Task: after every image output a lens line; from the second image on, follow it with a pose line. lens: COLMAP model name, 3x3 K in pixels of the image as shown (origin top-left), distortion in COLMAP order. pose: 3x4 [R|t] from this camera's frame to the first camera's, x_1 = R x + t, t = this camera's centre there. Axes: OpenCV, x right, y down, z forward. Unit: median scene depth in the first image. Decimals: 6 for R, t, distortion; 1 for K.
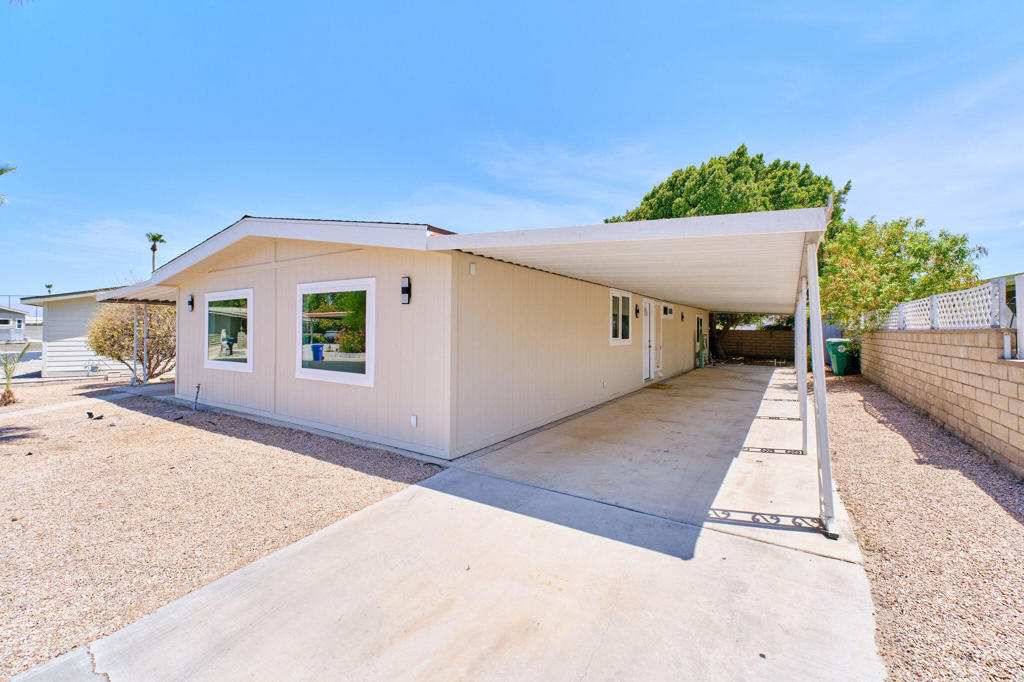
lens RADIAL K [[430.9, 0, 515.8], [0, 430.9, 322.8], [0, 0, 1]] dist [-0.000198, -0.000020]
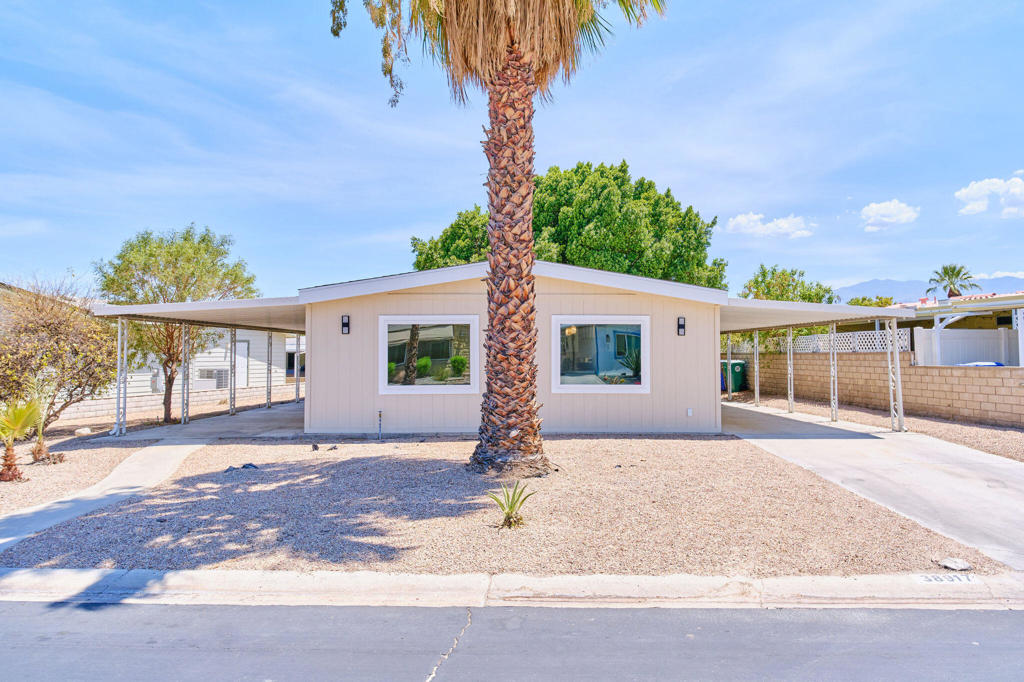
lens RADIAL K [[759.5, 0, 512.0], [0, 759.5, 341.0], [0, 0, 1]] dist [0.010099, 0.002301]
pose [[0.817202, 0.005678, 0.576323, -0.740419], [-0.003353, 0.999981, -0.005097, -0.002510], [-0.576342, 0.002233, 0.817206, -0.268995]]
